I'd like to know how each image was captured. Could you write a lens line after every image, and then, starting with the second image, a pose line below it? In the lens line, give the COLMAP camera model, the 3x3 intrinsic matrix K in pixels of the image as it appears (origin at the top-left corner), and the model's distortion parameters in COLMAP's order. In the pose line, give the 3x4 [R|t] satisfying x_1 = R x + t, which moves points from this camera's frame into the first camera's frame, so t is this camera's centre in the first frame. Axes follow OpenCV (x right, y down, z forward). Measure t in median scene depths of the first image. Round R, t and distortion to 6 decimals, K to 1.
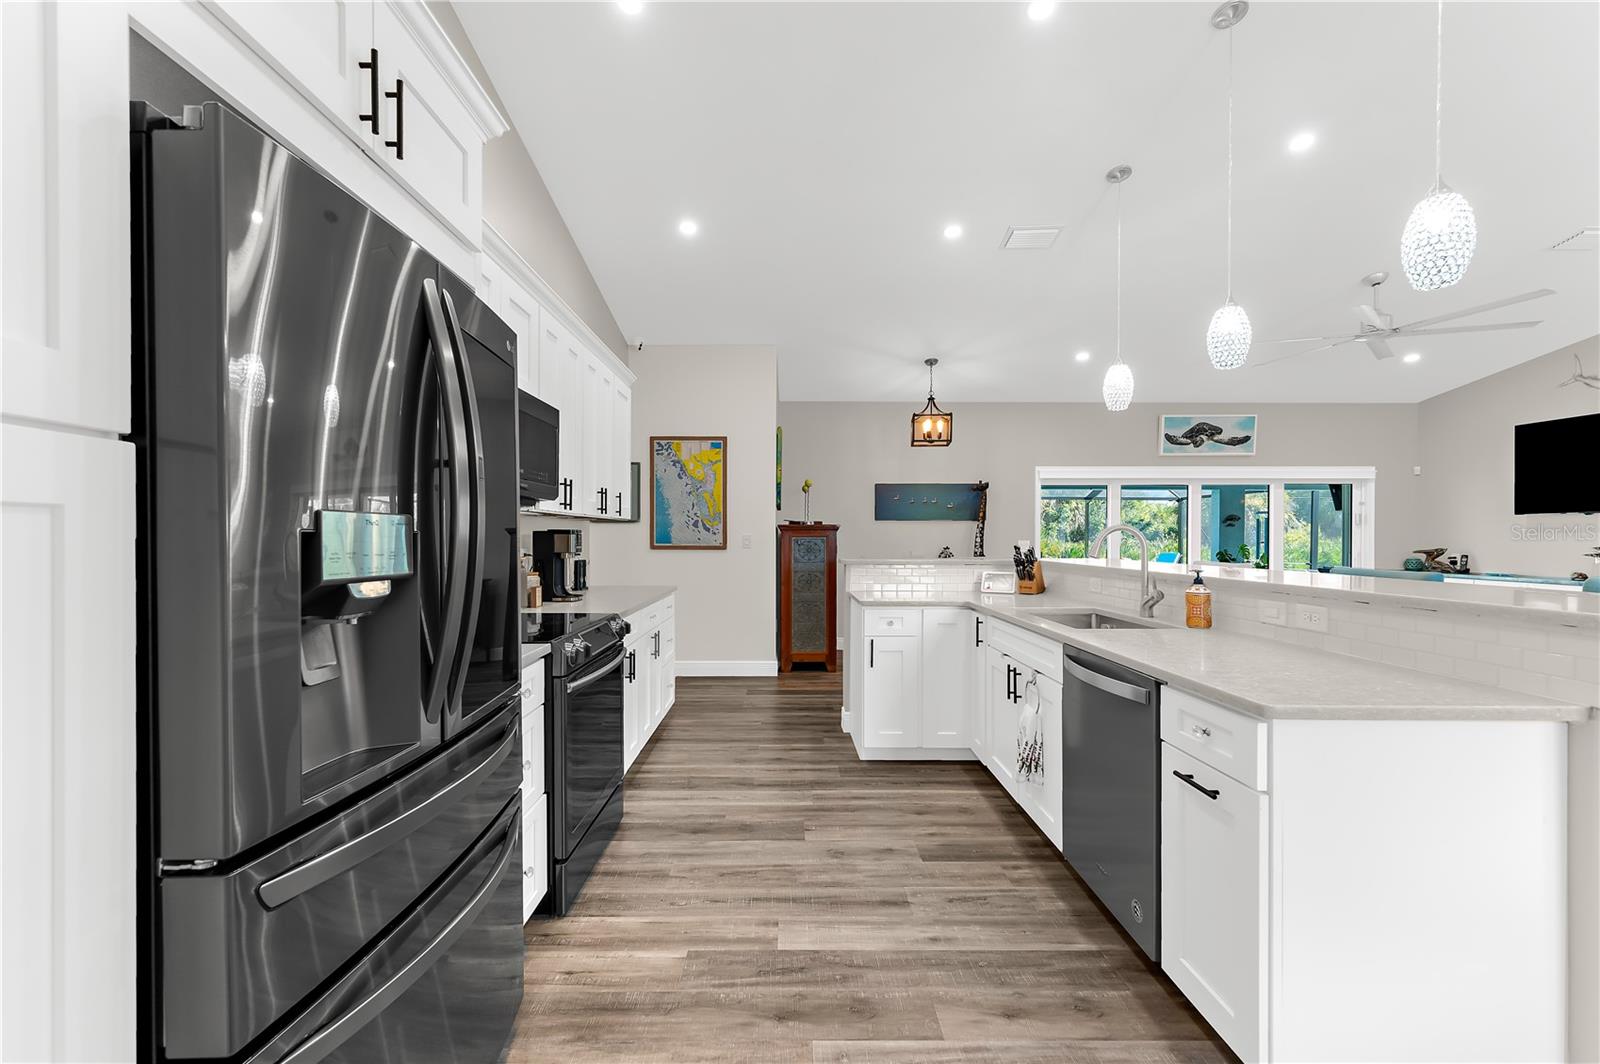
lens RADIAL K [[653.8, 0, 795.3], [0, 653.8, 541.5], [0, 0, 1]] dist [0.002494, 0.000124]
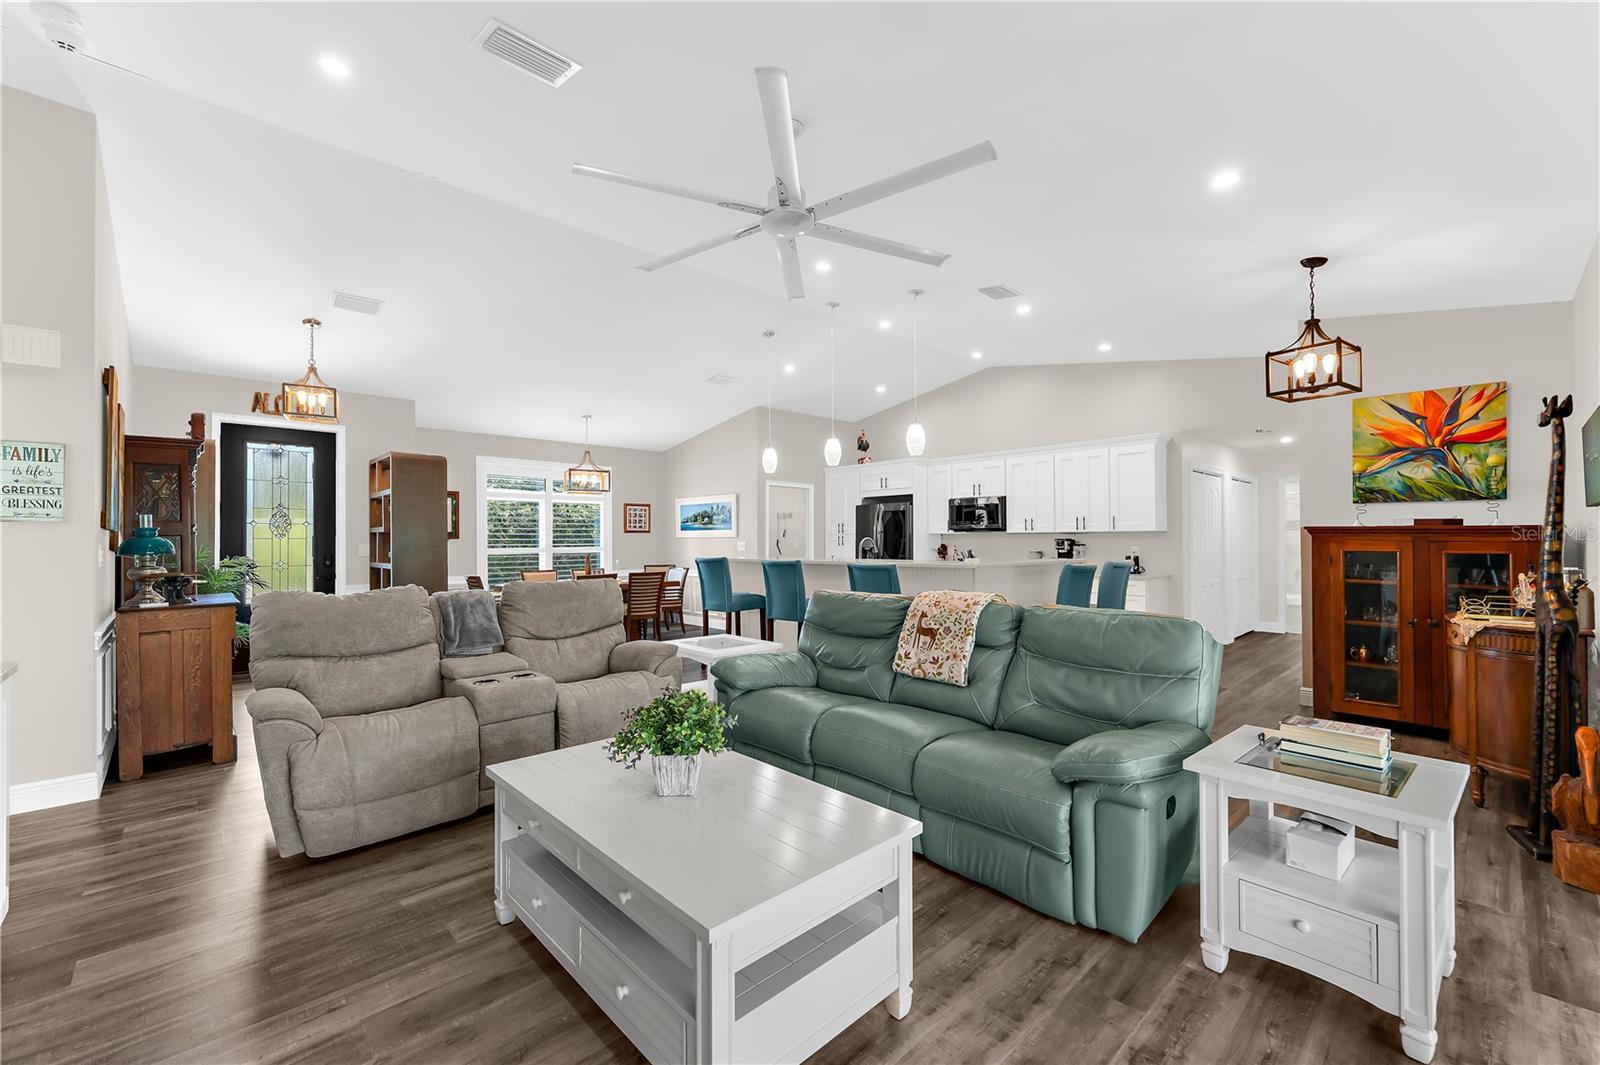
lens RADIAL K [[653.8, 0, 795.3], [0, 653.8, 542.0], [0, 0, 1]] dist [0.002494, 0.000124]
pose [[-0.733690, 0.003980, -0.679473, 1.053328], [-0.001021, 0.999975, 0.006959, -0.012906], [0.679484, 0.005799, -0.733668, 1.191579]]
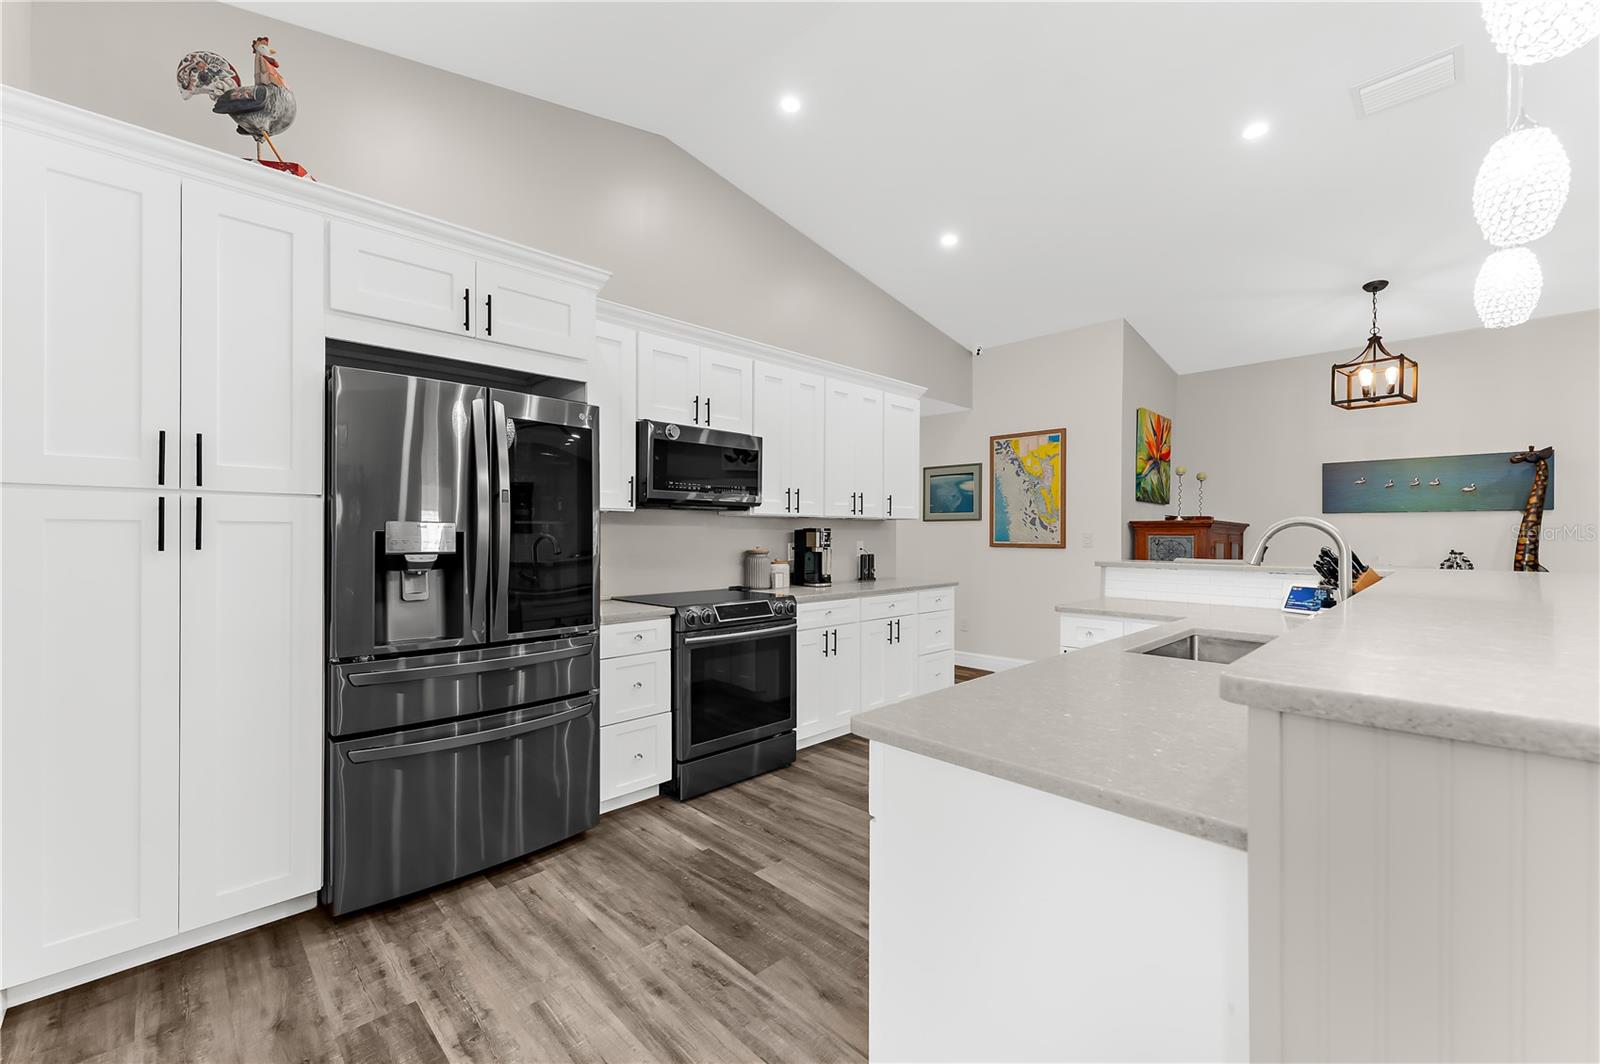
lens RADIAL K [[650.6, 0, 791.6], [0, 650.6, 535.1], [0, 0, 1]] dist [0.008713, -0.000058]
pose [[0.693837, 0.003216, -0.720125, 0.297734], [-0.007878, 0.999964, -0.003124, -0.000685], [0.720089, 0.007840, 0.693838, 0.068333]]
